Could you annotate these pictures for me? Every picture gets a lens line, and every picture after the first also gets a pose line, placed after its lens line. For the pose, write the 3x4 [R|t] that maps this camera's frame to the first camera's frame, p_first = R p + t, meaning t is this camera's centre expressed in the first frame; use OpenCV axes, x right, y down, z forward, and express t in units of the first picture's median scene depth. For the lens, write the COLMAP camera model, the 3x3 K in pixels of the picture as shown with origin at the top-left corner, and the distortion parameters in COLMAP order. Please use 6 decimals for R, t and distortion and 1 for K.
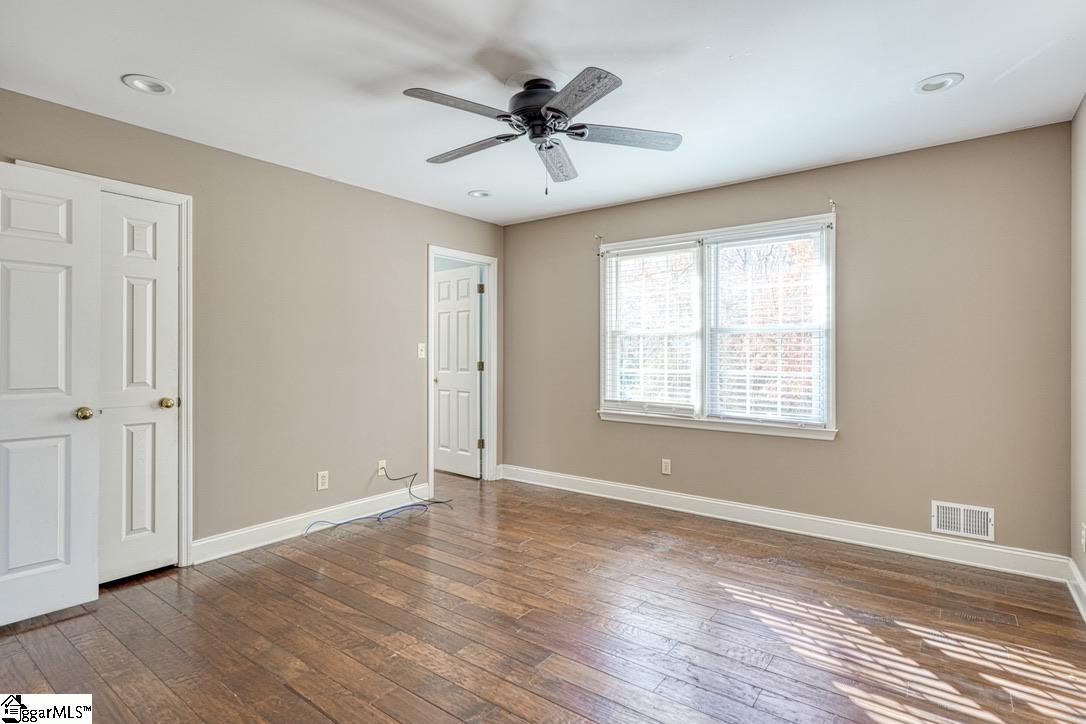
lens RADIAL K [[554.0, 0, 538.2], [0, 554.0, 349.0], [0, 0, 1]] dist [0.000824, 0.000844]
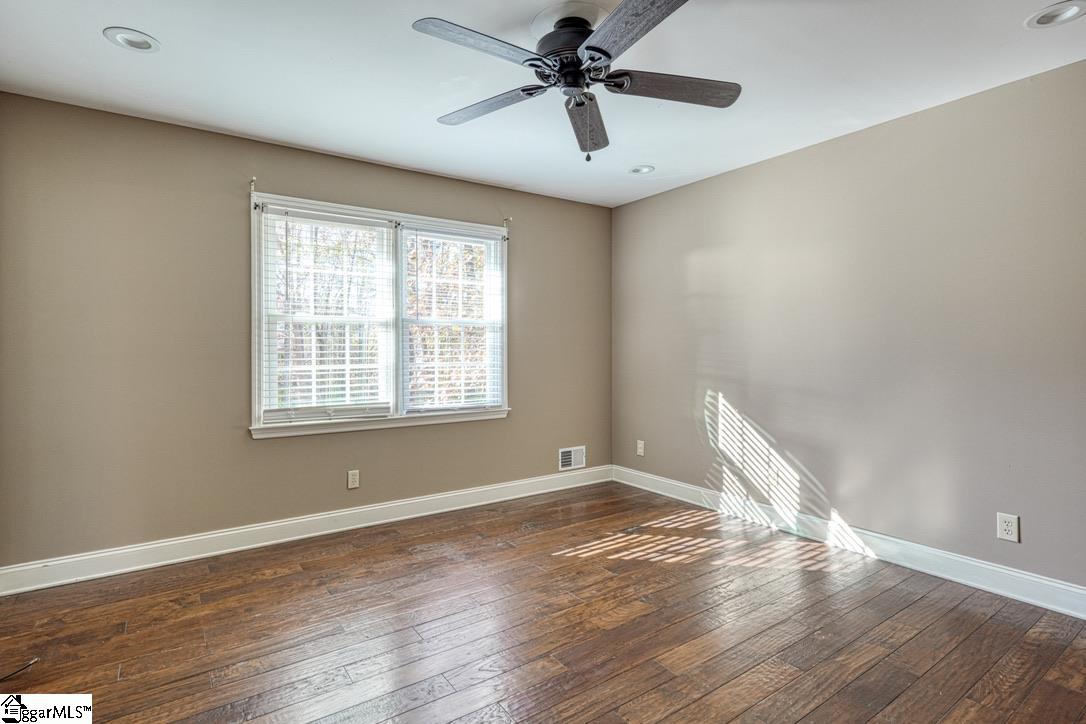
lens RADIAL K [[554.0, 0, 538.2], [0, 554.0, 349.0], [0, 0, 1]] dist [0.000824, 0.000844]
pose [[0.292868, -0.005006, 0.956140, -0.594376], [-0.005760, 0.999959, 0.006999, 0.007028], [-0.956136, -0.007558, 0.292827, 0.580761]]
